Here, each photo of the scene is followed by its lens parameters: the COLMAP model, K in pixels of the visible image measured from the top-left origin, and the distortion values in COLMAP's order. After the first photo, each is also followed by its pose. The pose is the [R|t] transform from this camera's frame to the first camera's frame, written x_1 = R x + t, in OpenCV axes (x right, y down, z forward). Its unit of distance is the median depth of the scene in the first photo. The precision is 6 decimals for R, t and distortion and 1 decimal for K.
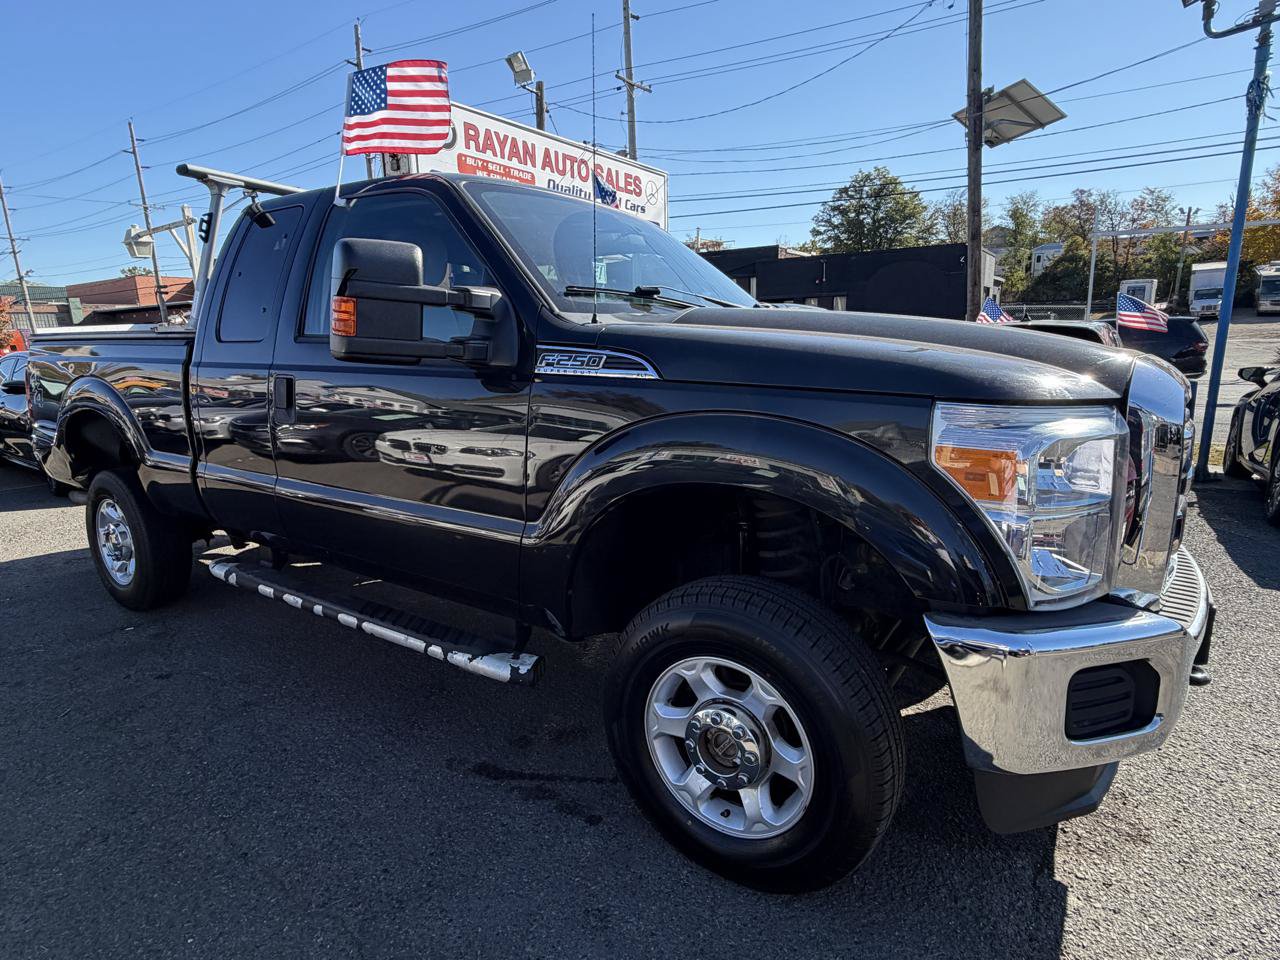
lens RADIAL K [[713.0, 0, 642.8], [0, 713.0, 479.1], [0, 0, 1]] dist [-0.000896, 0.001488]
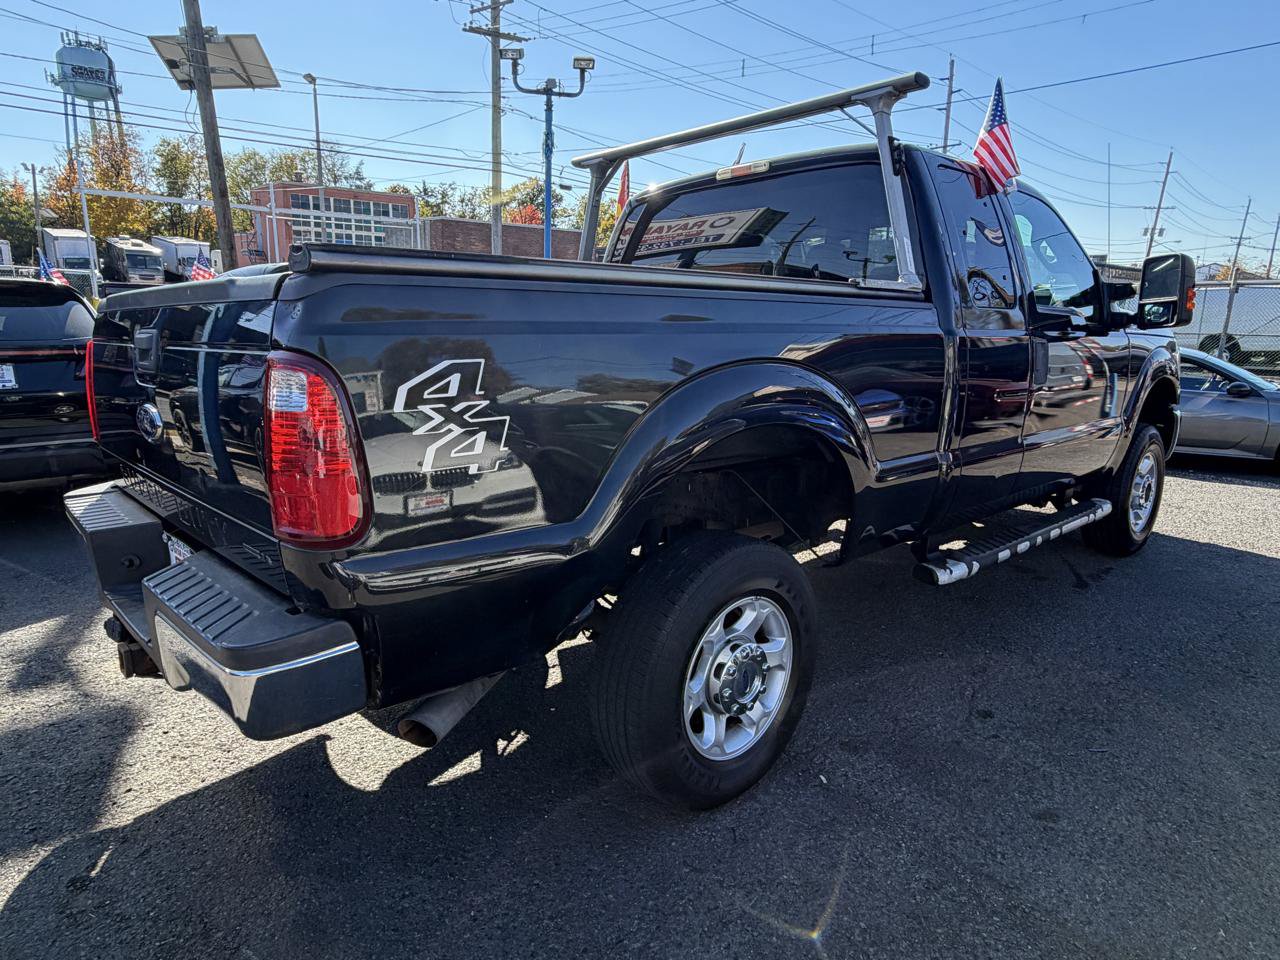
lens RADIAL K [[778.9, 0, 633.5], [0, 778.9, 475.4], [0, 0, 1]] dist [0.000442, 0.000994]
pose [[0.241036, -0.183188, 0.953071, -0.544970], [0.167956, 0.975081, 0.144942, -0.065488], [-0.955873, 0.125138, 0.265797, 0.386053]]
